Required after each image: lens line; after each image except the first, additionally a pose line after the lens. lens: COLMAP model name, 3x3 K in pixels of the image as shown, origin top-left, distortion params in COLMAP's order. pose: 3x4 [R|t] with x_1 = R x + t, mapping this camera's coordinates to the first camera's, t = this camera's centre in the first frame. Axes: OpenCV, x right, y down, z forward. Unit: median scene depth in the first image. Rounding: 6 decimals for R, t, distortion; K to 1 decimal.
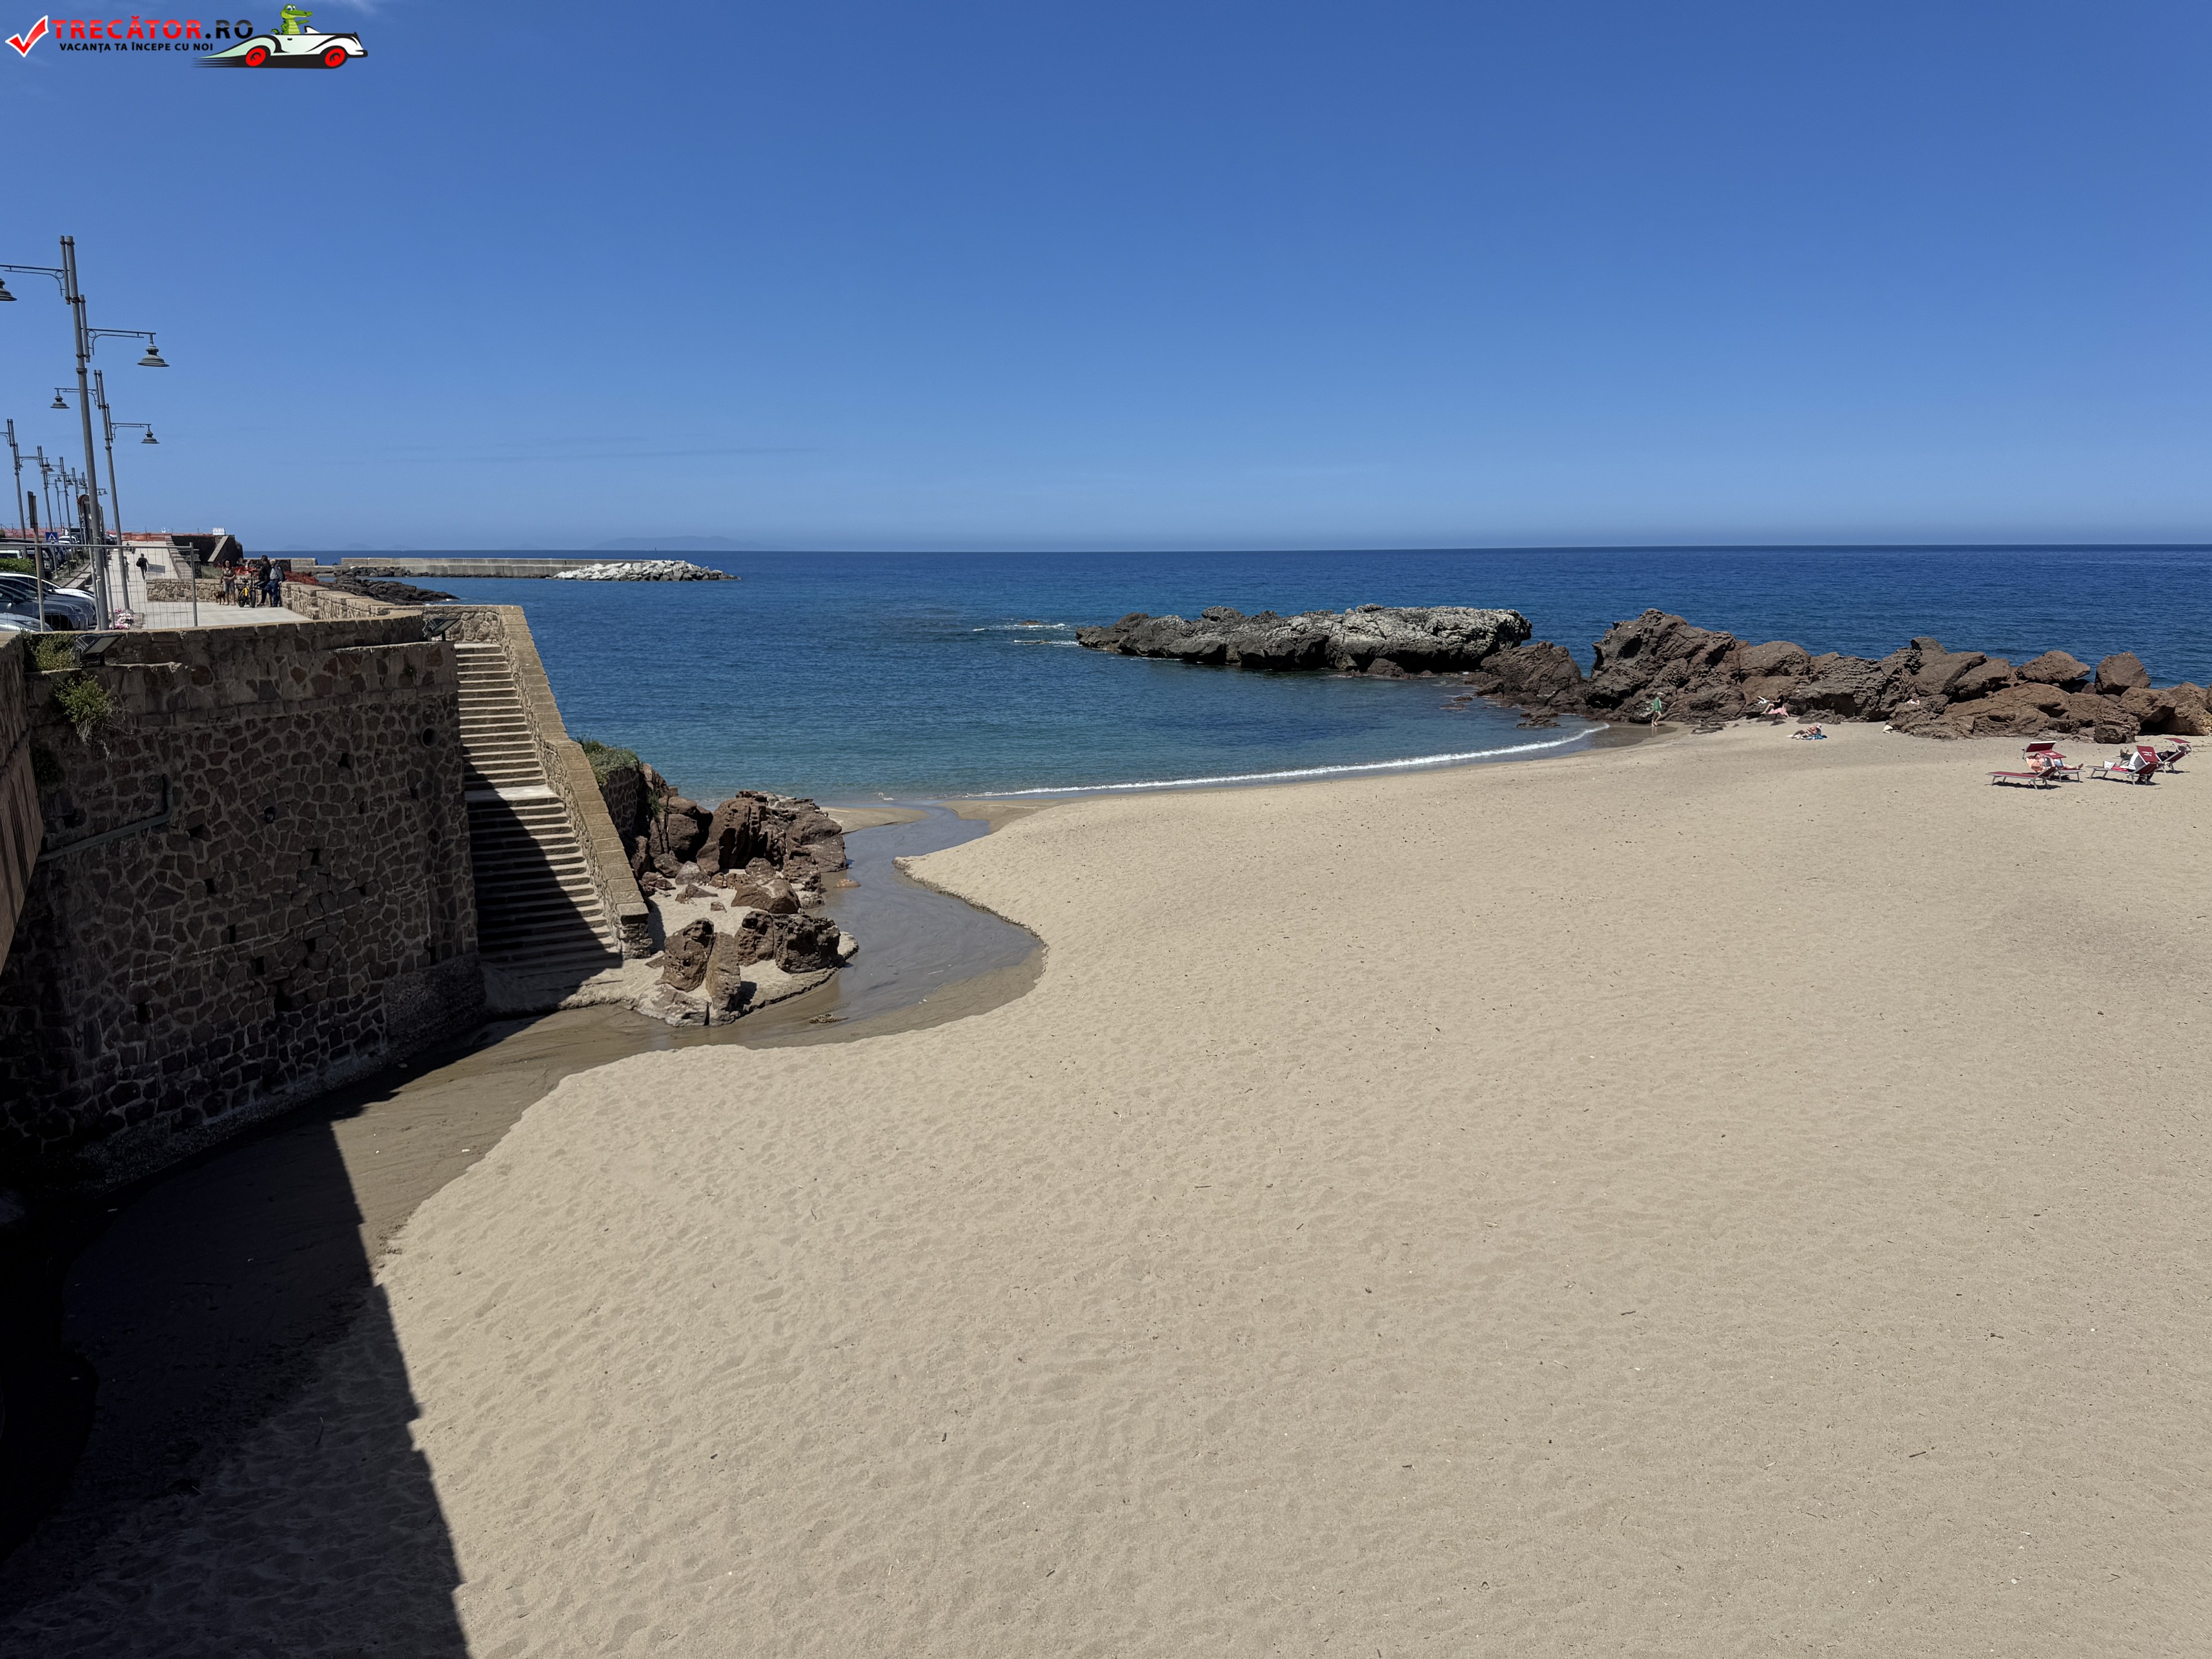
lens RADIAL K [[1543.2, 0, 1121.5], [0, 1543.2, 825.6], [0, 0, 1]] dist [0.164021, -0.352056]
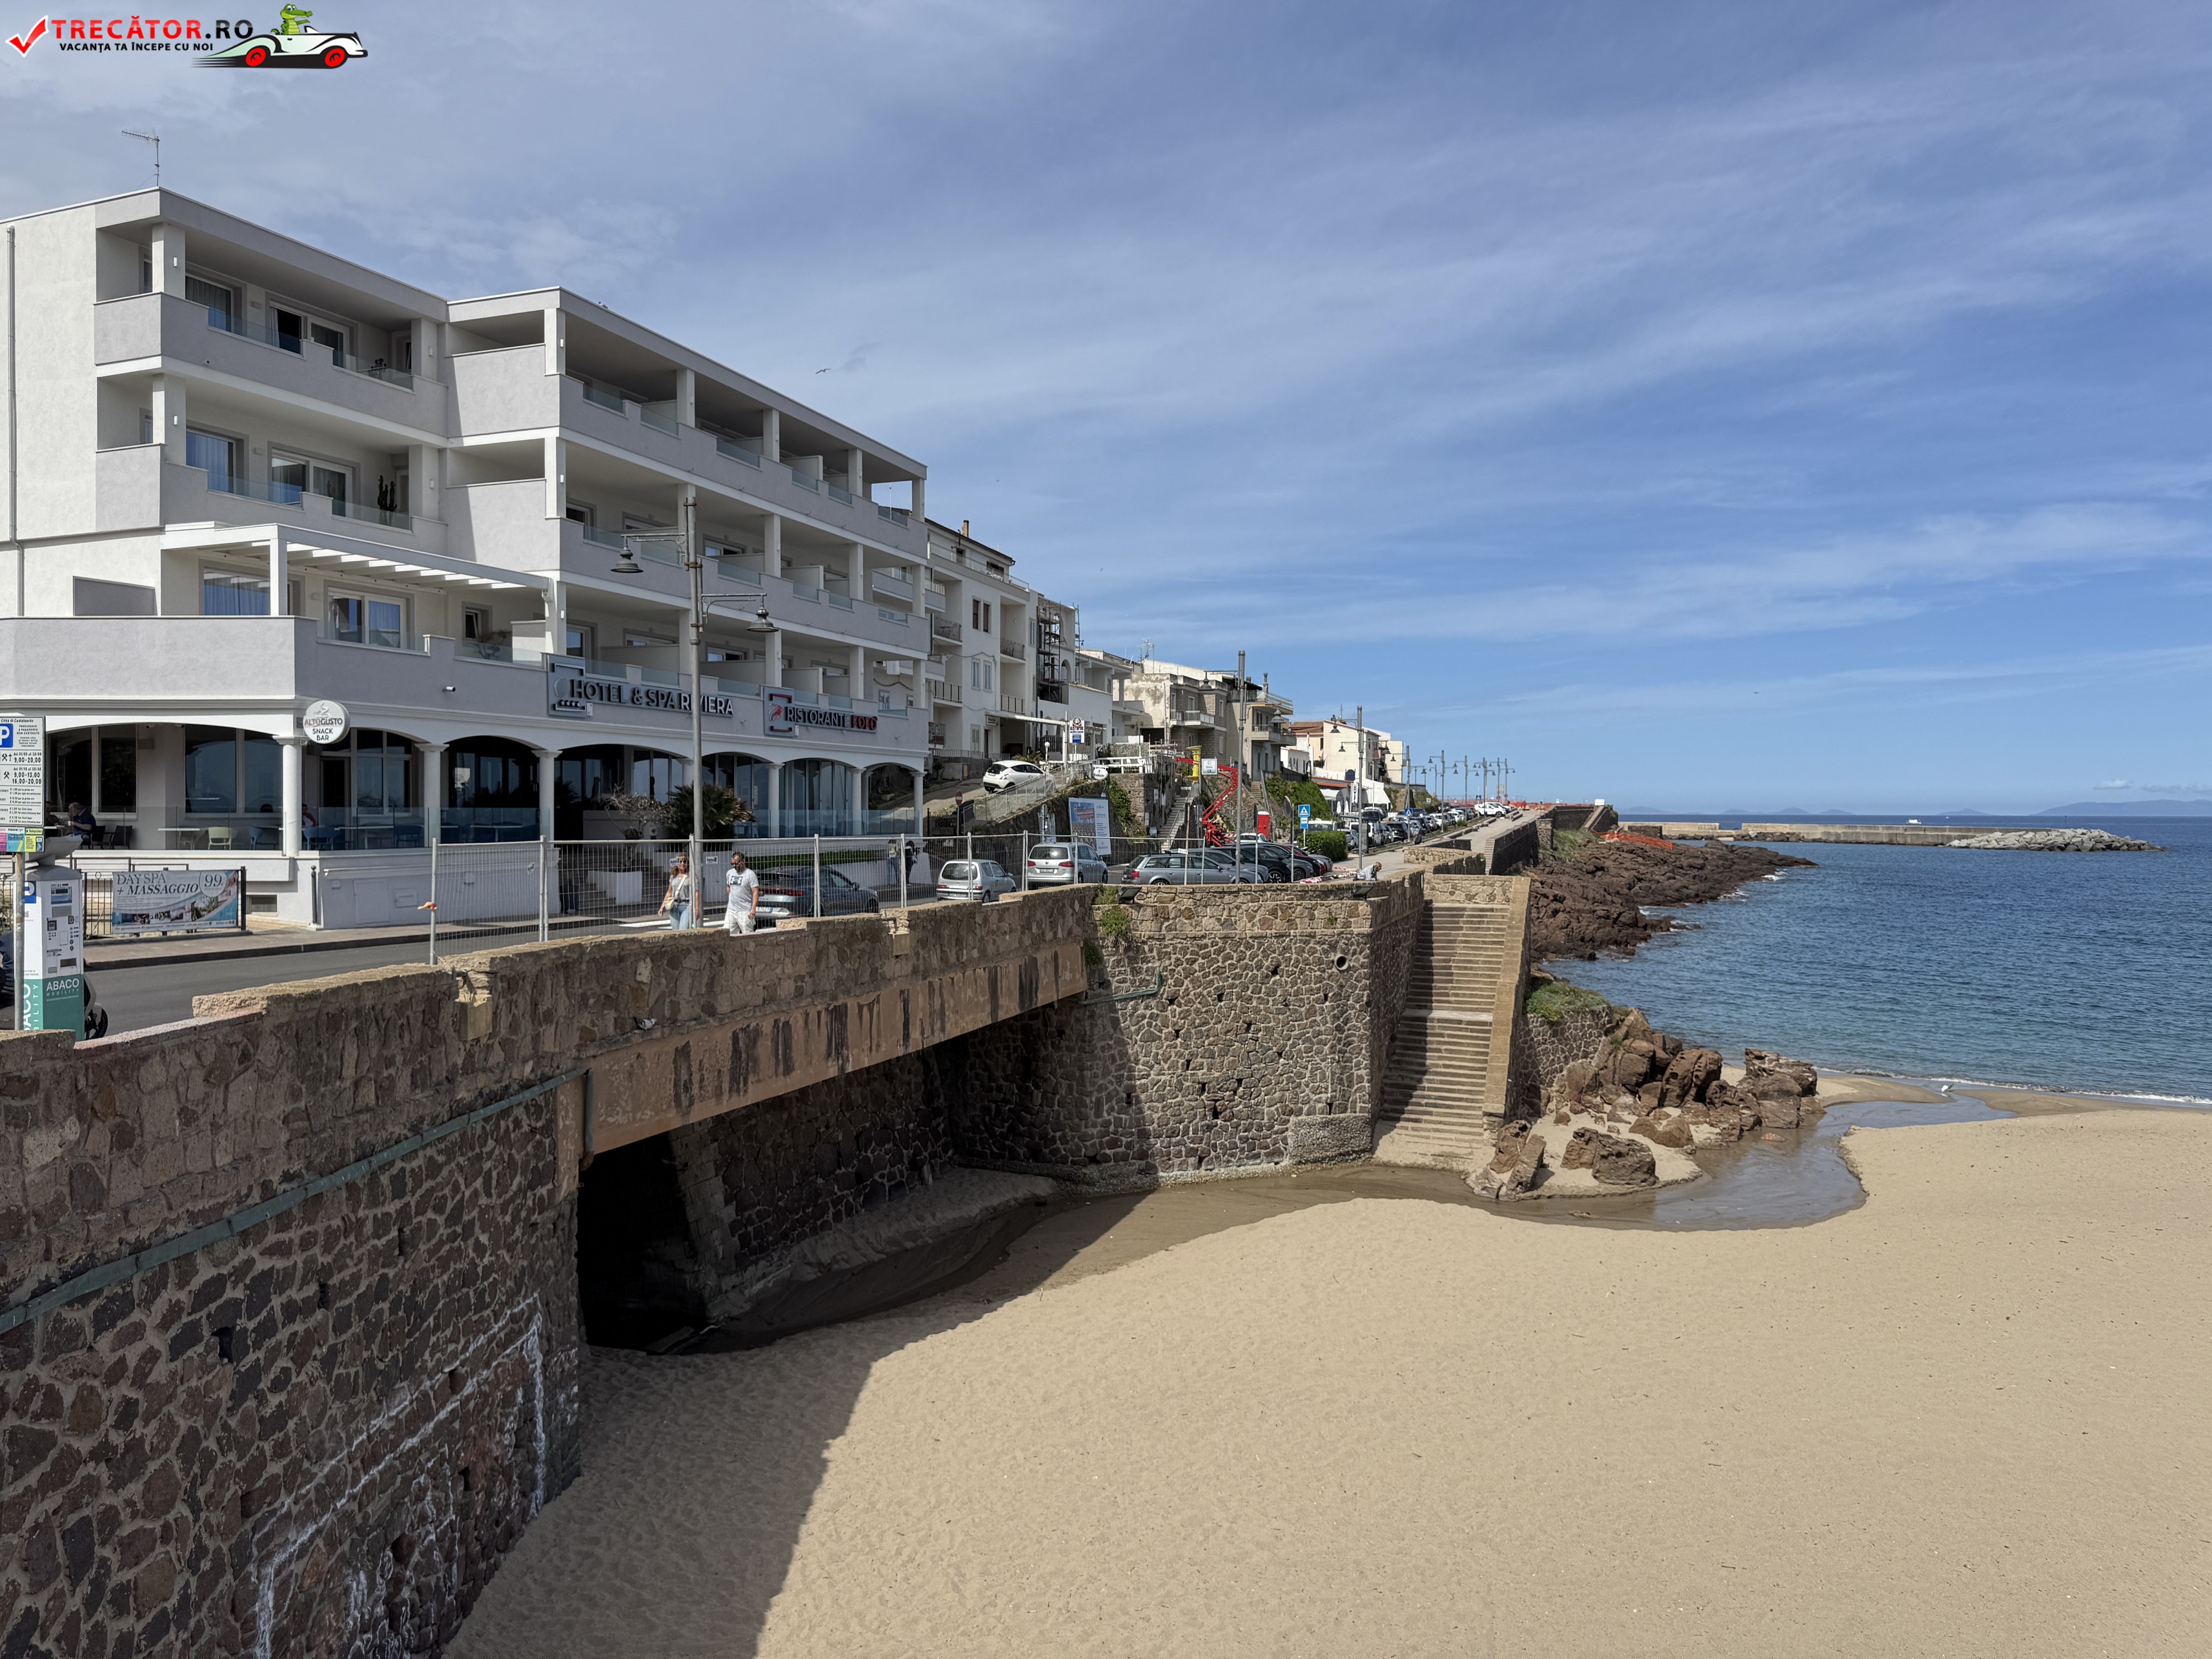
lens RADIAL K [[1555.3, 0, 1113.2], [0, 1555.3, 824.8], [0, 0, 1]] dist [0.116744, -0.183716]
pose [[0.653455, 0.012367, -0.756864, 0.207528], [-0.137665, 0.985134, -0.102759, -0.000974], [0.744342, 0.171342, 0.645443, -0.061627]]
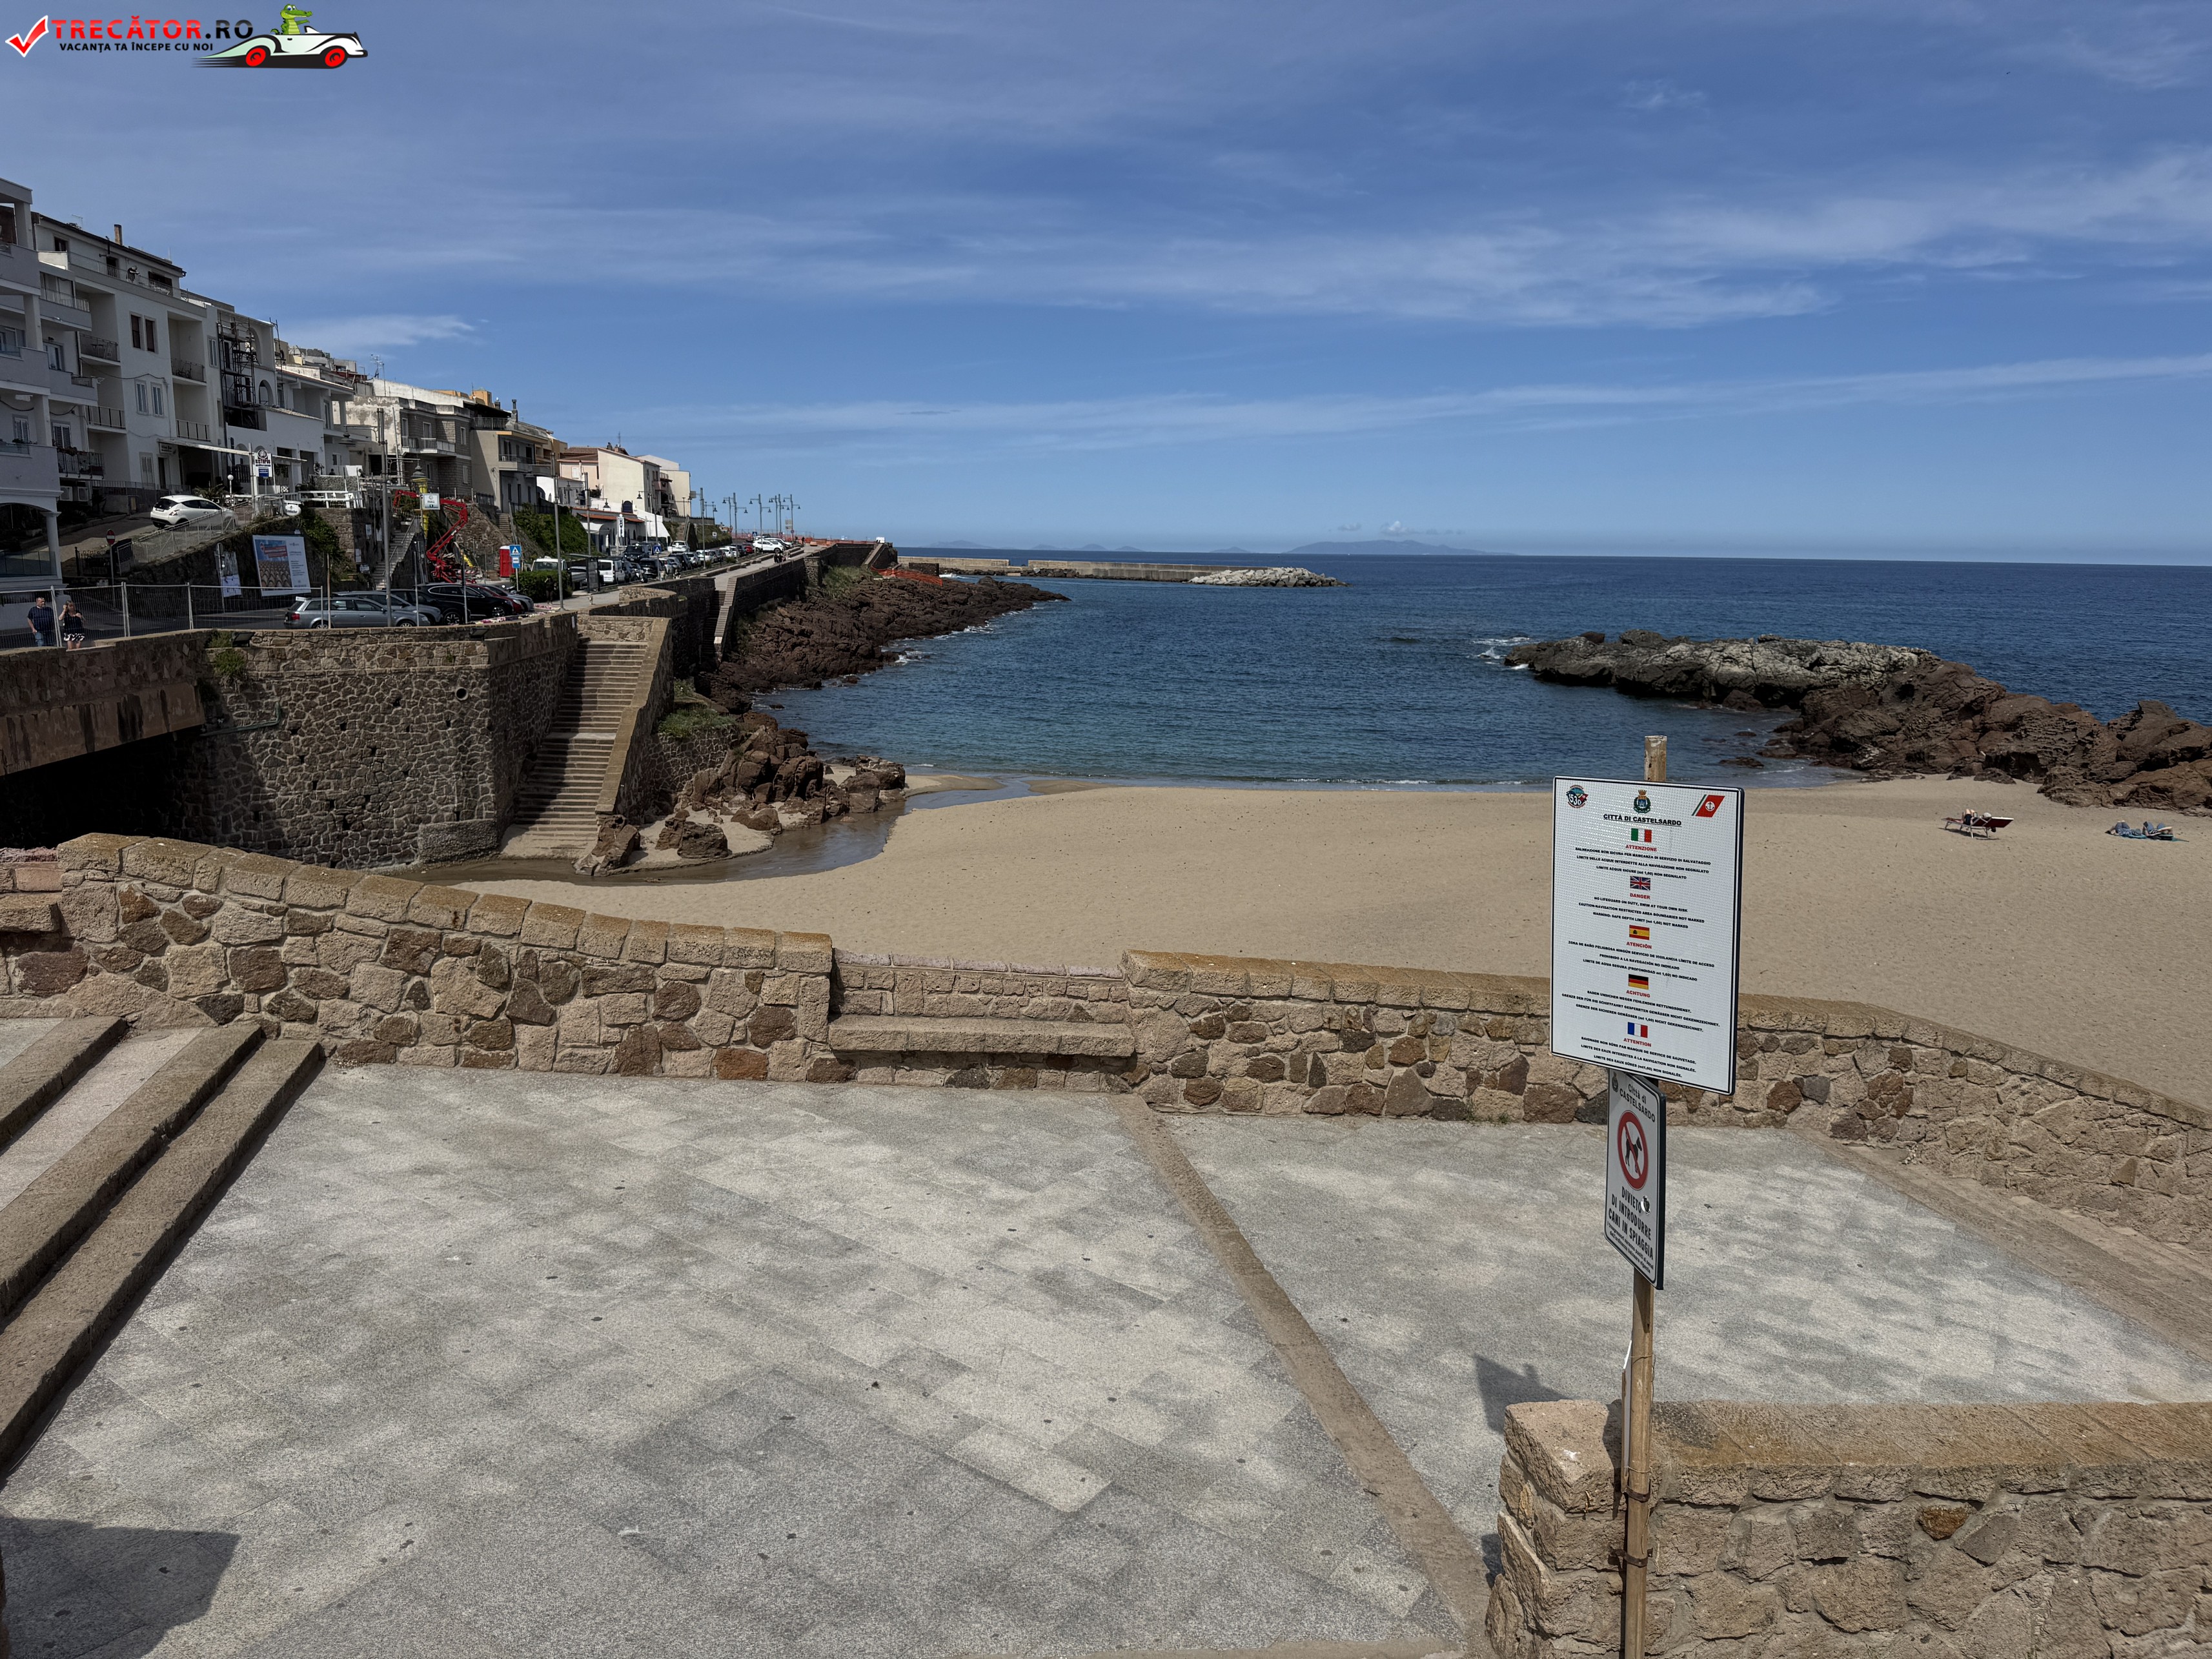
lens RADIAL K [[1558.2, 0, 1091.1], [0, 1558.2, 823.1], [0, 0, 1]] dist [0.063634, -0.091961]
pose [[0.900438, 0.093429, -0.424831, 0.366756], [-0.095005, 0.995322, 0.017528, -0.003697], [0.424482, 0.024578, 0.905103, -0.118834]]
